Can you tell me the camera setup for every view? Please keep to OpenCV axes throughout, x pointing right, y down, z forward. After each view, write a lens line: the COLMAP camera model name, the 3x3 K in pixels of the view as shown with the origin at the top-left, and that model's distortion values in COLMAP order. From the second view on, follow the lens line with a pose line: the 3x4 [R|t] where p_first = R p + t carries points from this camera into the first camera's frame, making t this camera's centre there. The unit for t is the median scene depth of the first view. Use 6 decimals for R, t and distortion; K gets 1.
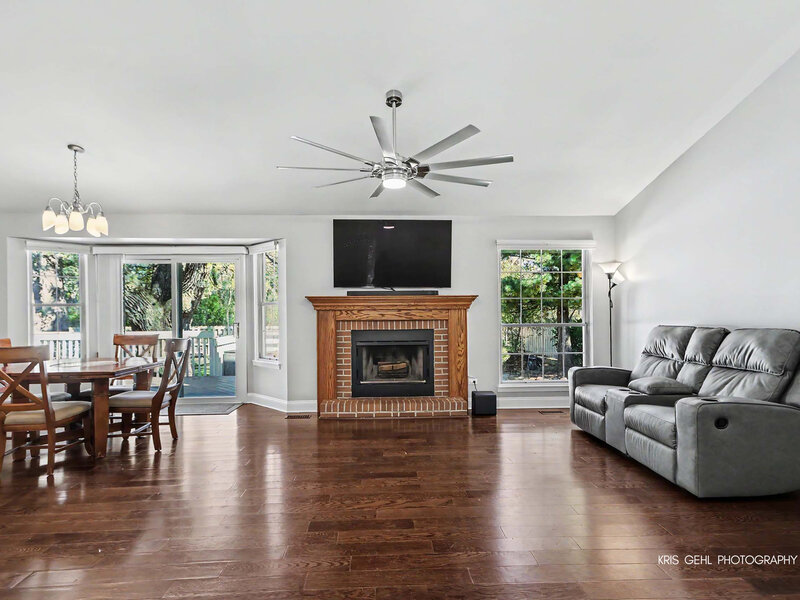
lens RADIAL K [[415.7, 0, 400.3], [0, 415.7, 309.9], [0, 0, 1]] dist [0.000522, 0.017184]
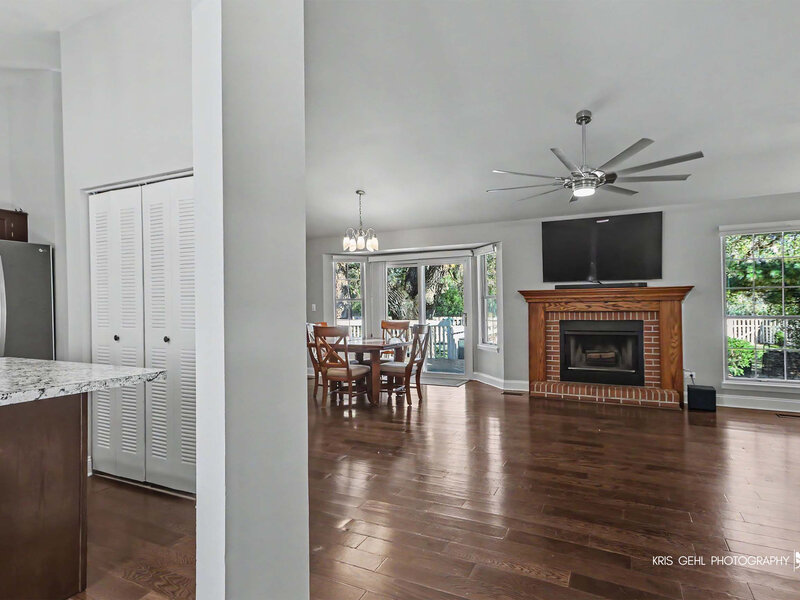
lens RADIAL K [[428.9, 0, 403.8], [0, 428.9, 306.0], [0, 0, 1]] dist [-0.002206, -0.000376]
pose [[0.855858, -0.001670, -0.517208, 0.121859], [0.006818, 0.999944, 0.008053, -0.001127], [0.517165, -0.010419, 0.855822, -0.195173]]
